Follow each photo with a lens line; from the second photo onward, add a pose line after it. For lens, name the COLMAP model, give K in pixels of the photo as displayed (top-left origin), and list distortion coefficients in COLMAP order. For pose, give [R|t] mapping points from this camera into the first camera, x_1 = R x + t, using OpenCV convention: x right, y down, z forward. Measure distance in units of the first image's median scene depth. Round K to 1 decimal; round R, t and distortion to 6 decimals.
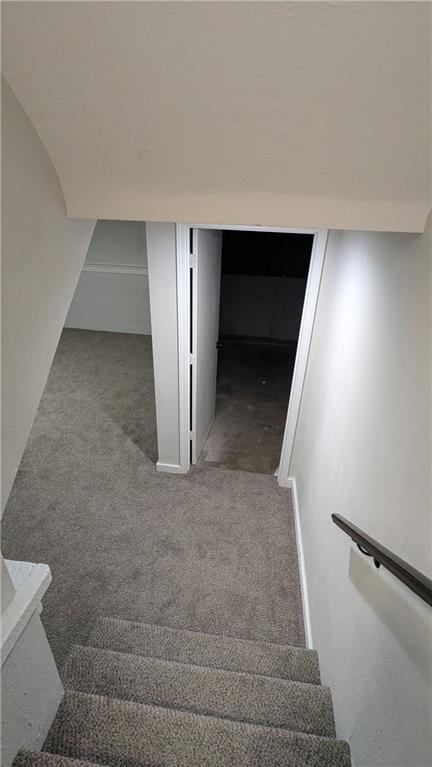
lens RADIAL K [[360.2, 0, 218.0], [0, 360.2, 386.1], [0, 0, 1]] dist [-0.001020, 0.001401]
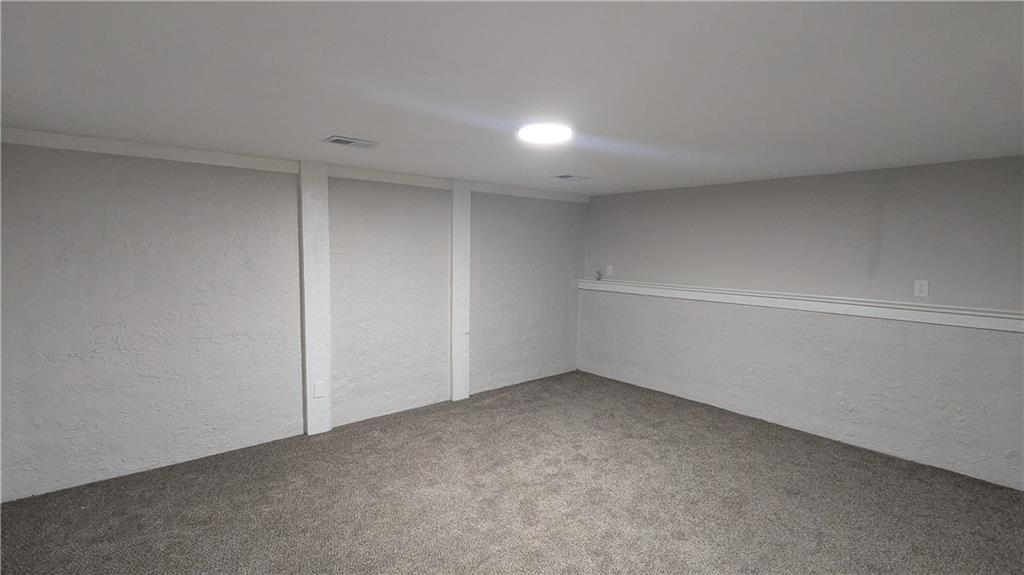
lens RADIAL K [[480.8, 0, 512.0], [0, 480.8, 287.5], [0, 0, 1]] dist [-0.001020, 0.001401]
pose [[0.735142, 0.028911, -0.677296, -0.159565], [-0.305665, 0.905903, -0.293102, -0.022537], [0.605091, 0.422498, 0.674804, 0.342913]]
